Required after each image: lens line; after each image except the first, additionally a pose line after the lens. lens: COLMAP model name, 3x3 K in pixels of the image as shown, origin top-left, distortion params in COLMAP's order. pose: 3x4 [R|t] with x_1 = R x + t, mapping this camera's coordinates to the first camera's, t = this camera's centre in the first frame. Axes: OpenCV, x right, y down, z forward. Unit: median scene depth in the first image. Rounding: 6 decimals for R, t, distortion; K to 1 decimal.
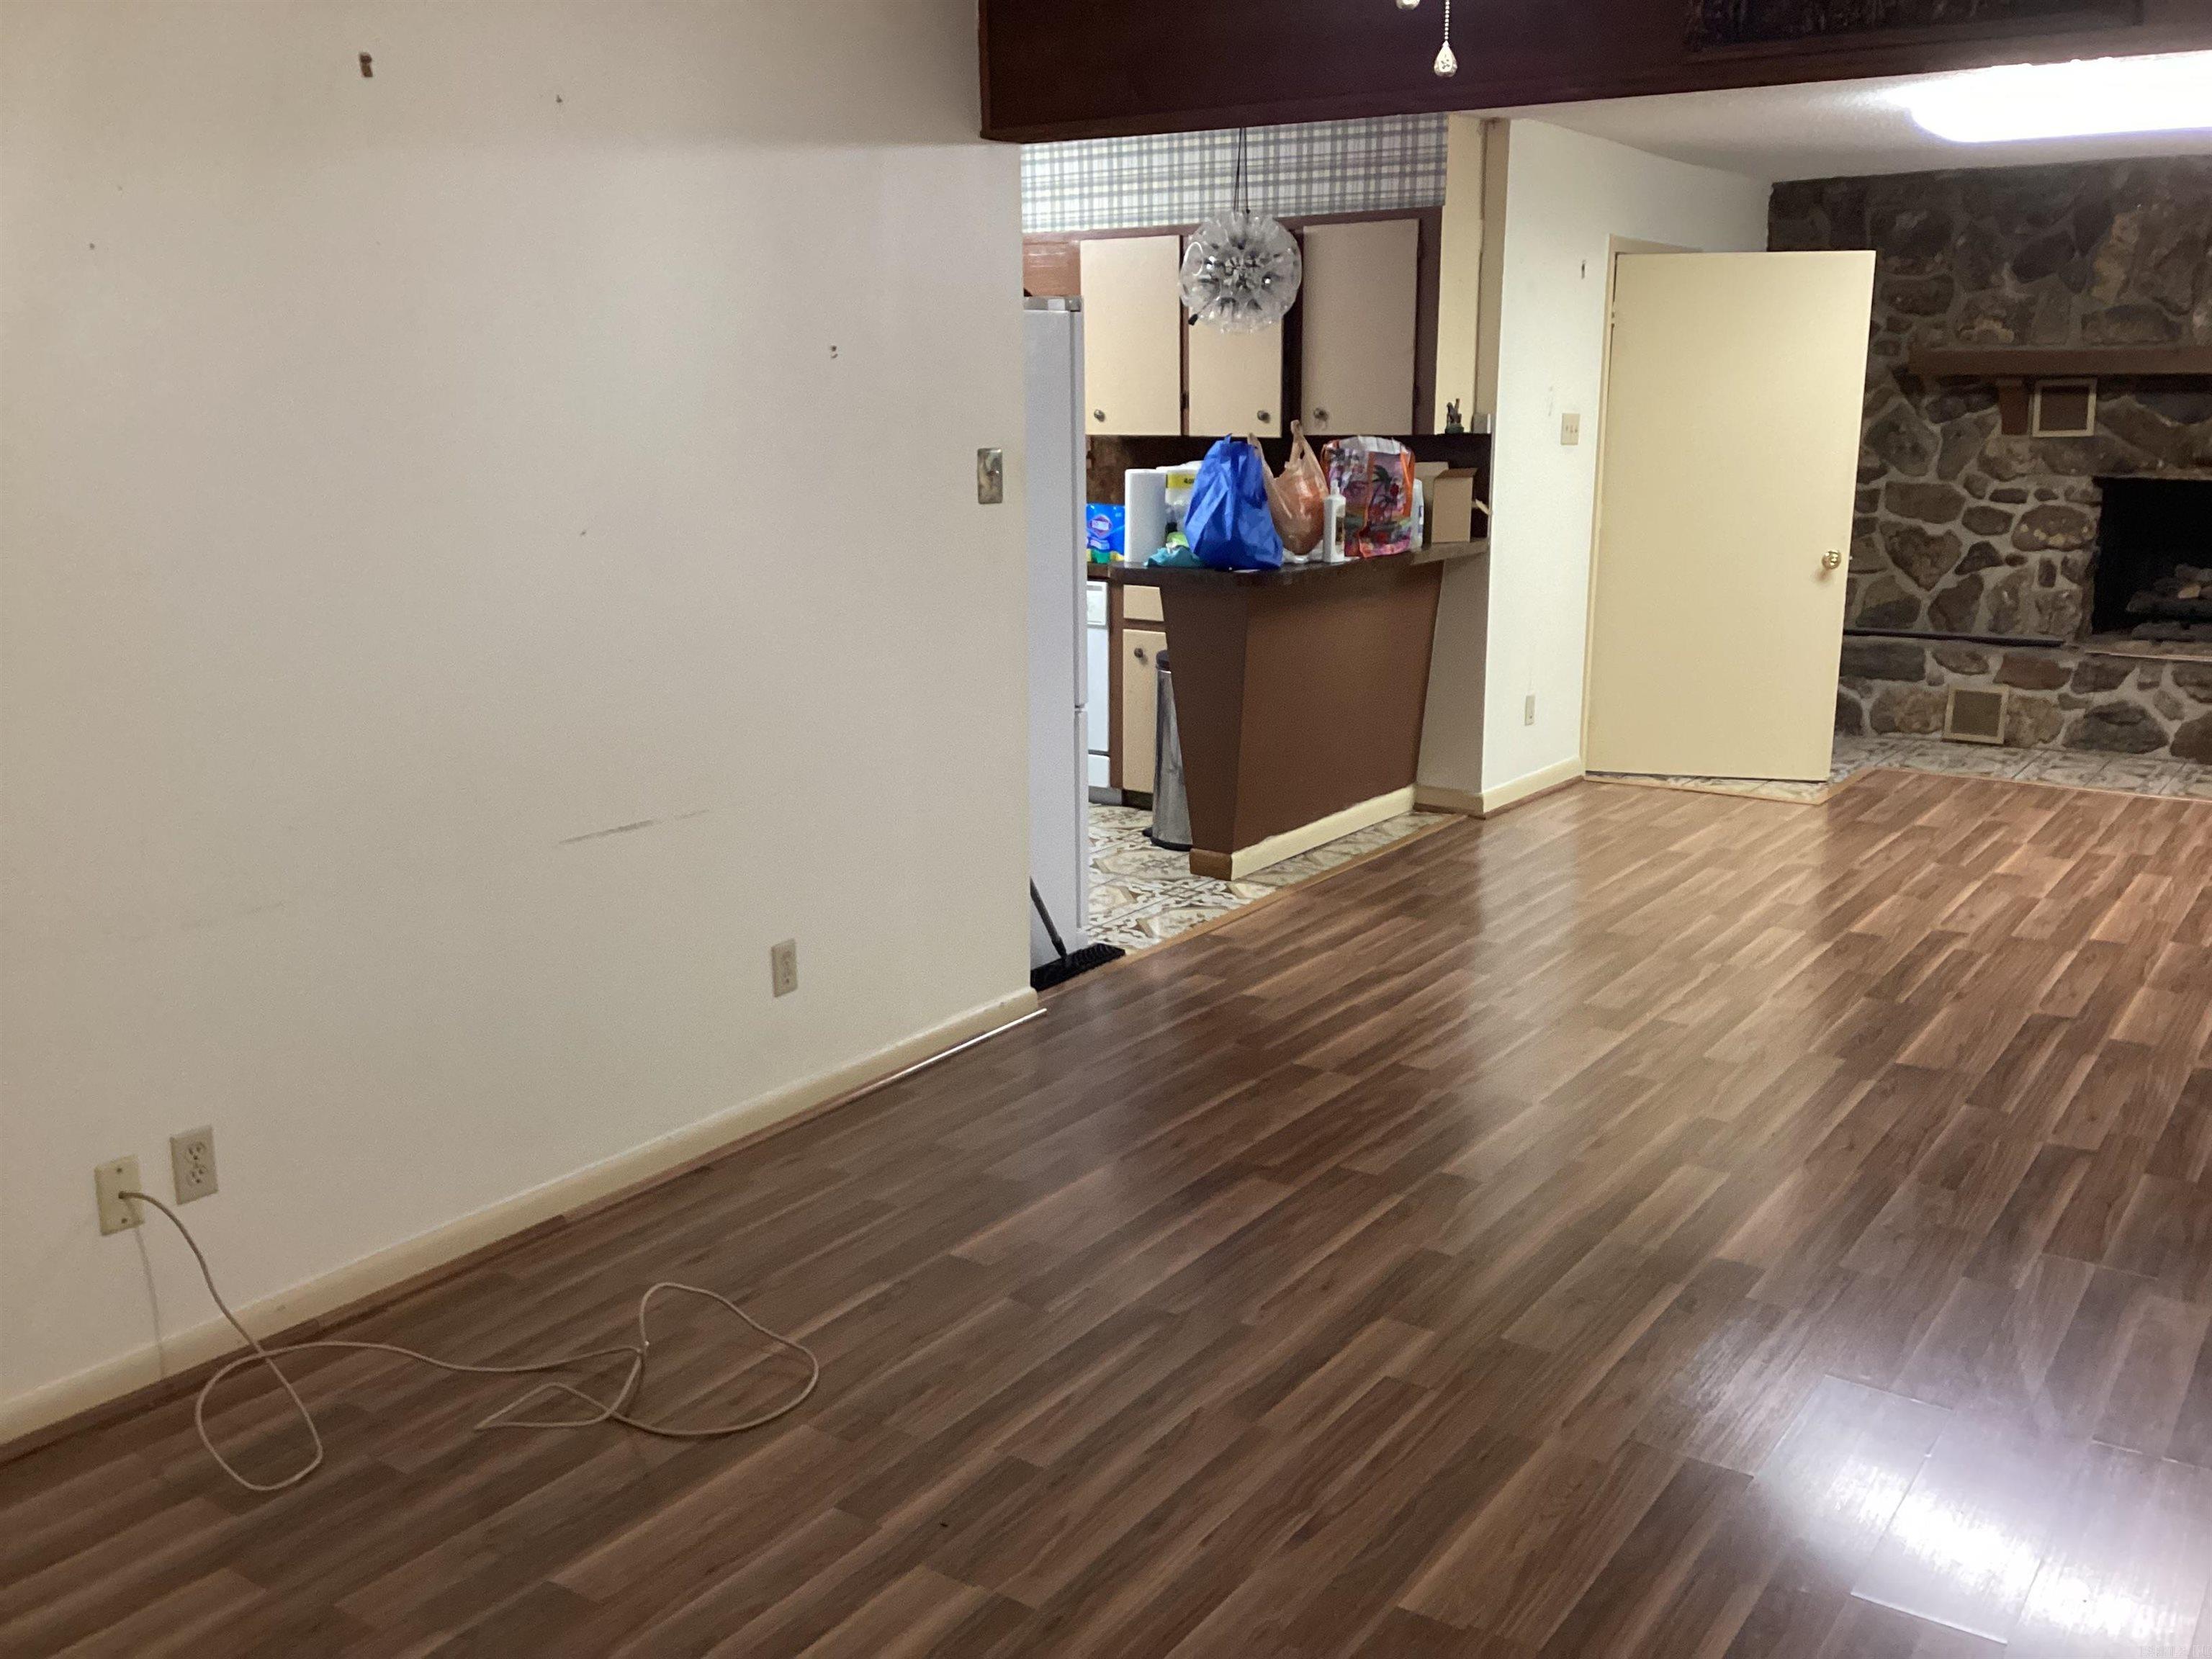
lens RADIAL K [[2002.1, 0, 1100.8], [0, 2002.1, 837.6], [0, 0, 1]] dist [0.113761, -0.199894]
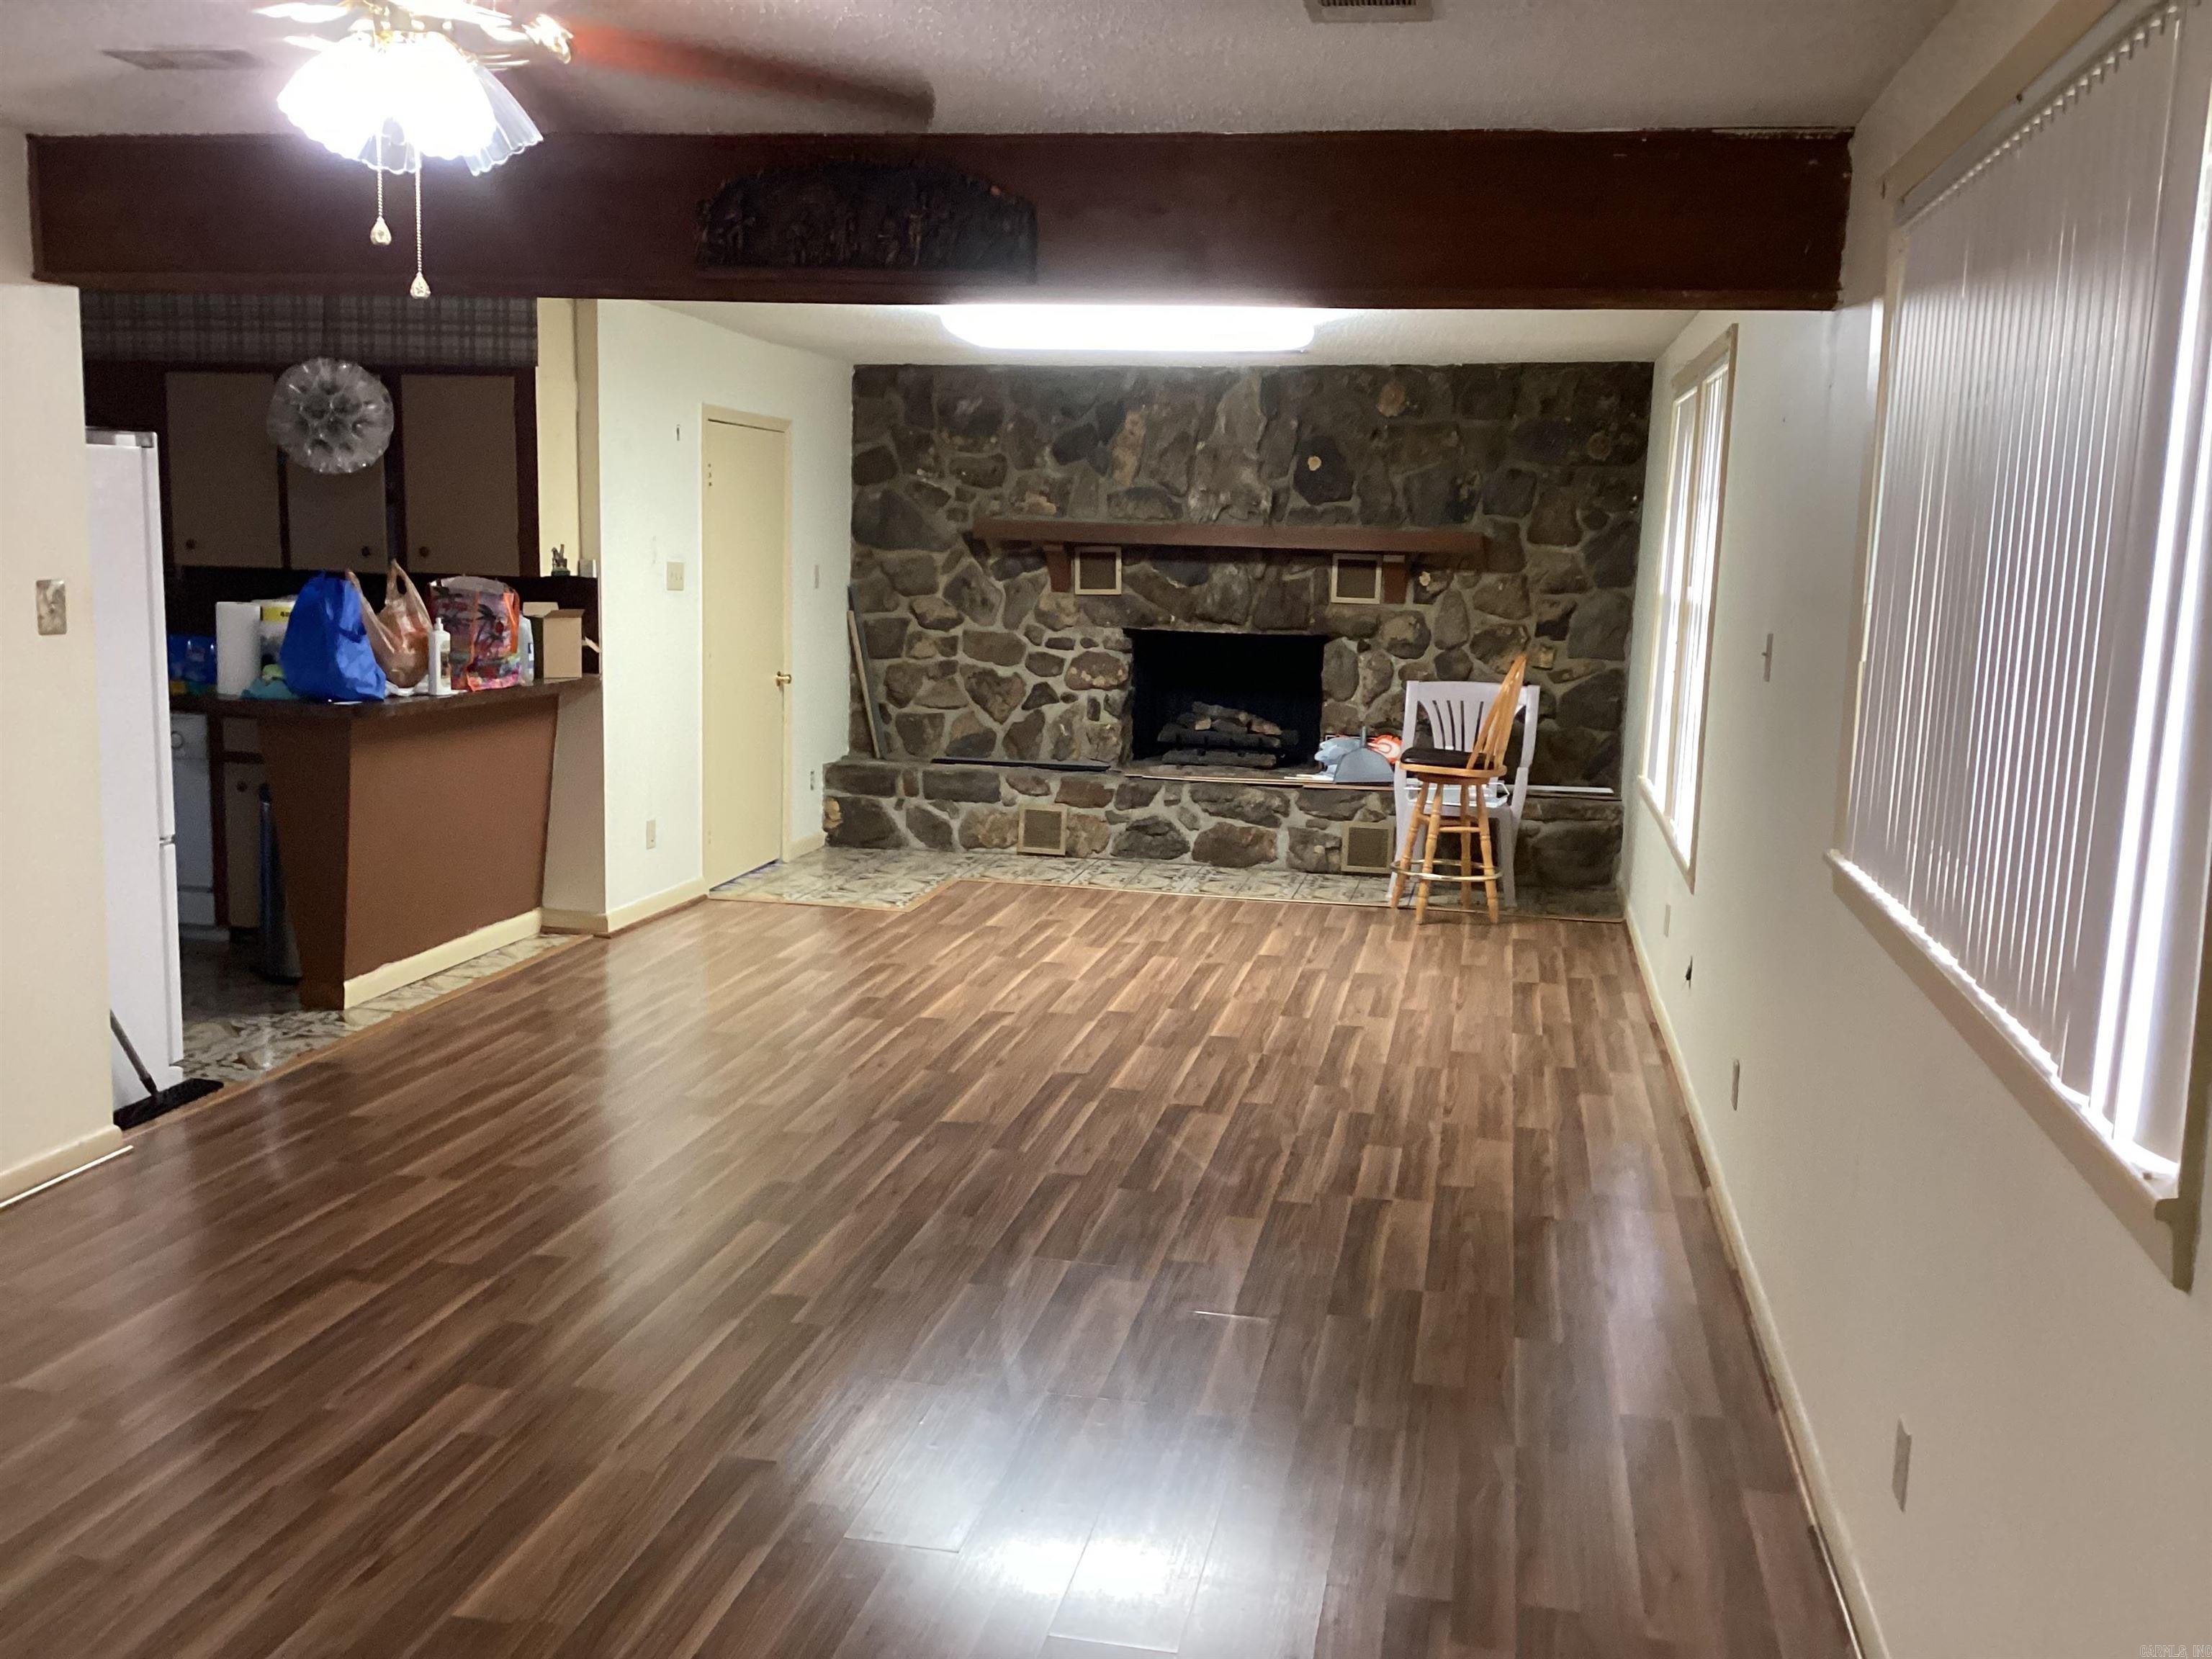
lens RADIAL K [[2002.1, 0, 1100.8], [0, 2002.1, 837.6], [0, 0, 1]] dist [0.113761, -0.199894]
pose [[0.920561, -0.026587, 0.389692, 0.020501], [0.052528, 0.997045, -0.056061, 0.012676], [-0.387050, 0.072077, 0.919237, -0.086280]]
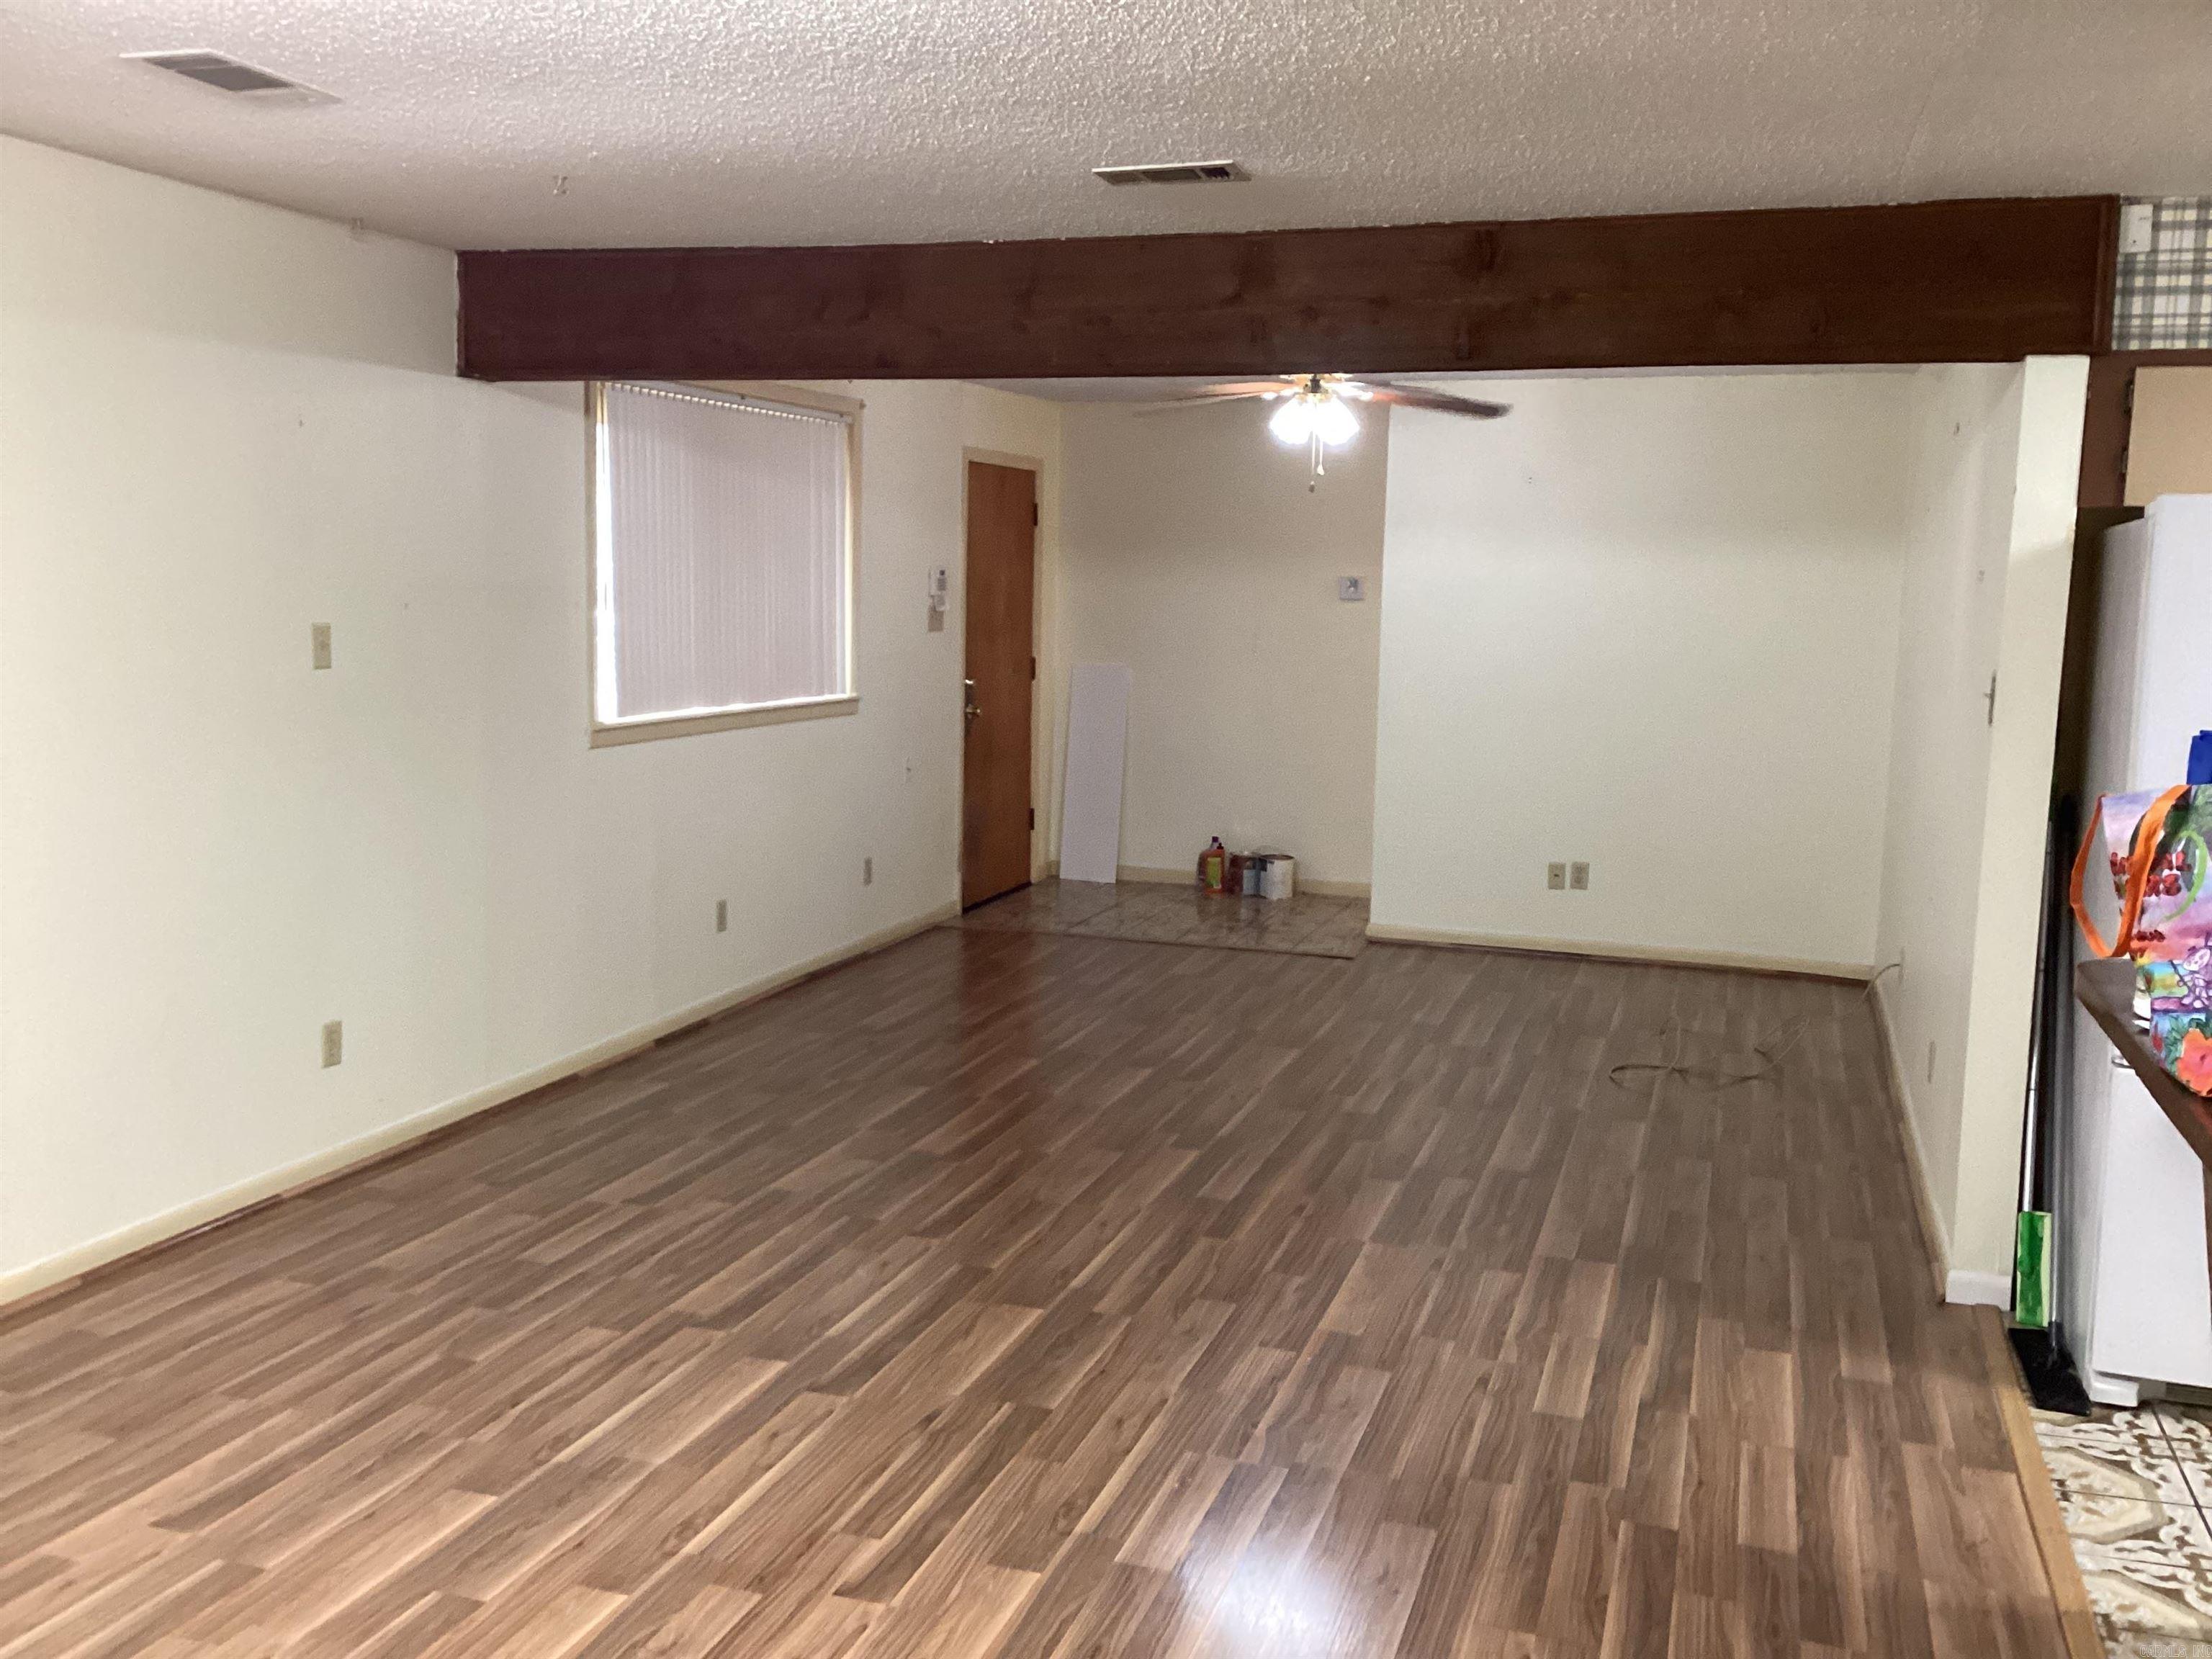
lens RADIAL K [[2002.1, 0, 1100.8], [0, 2002.1, 837.6], [0, 0, 1]] dist [0.113761, -0.199894]
pose [[-0.959679, 0.021470, -0.280278, 0.457930], [-0.078415, 0.937051, 0.340275, -0.303088], [0.269940, 0.348533, -0.897584, 1.299892]]
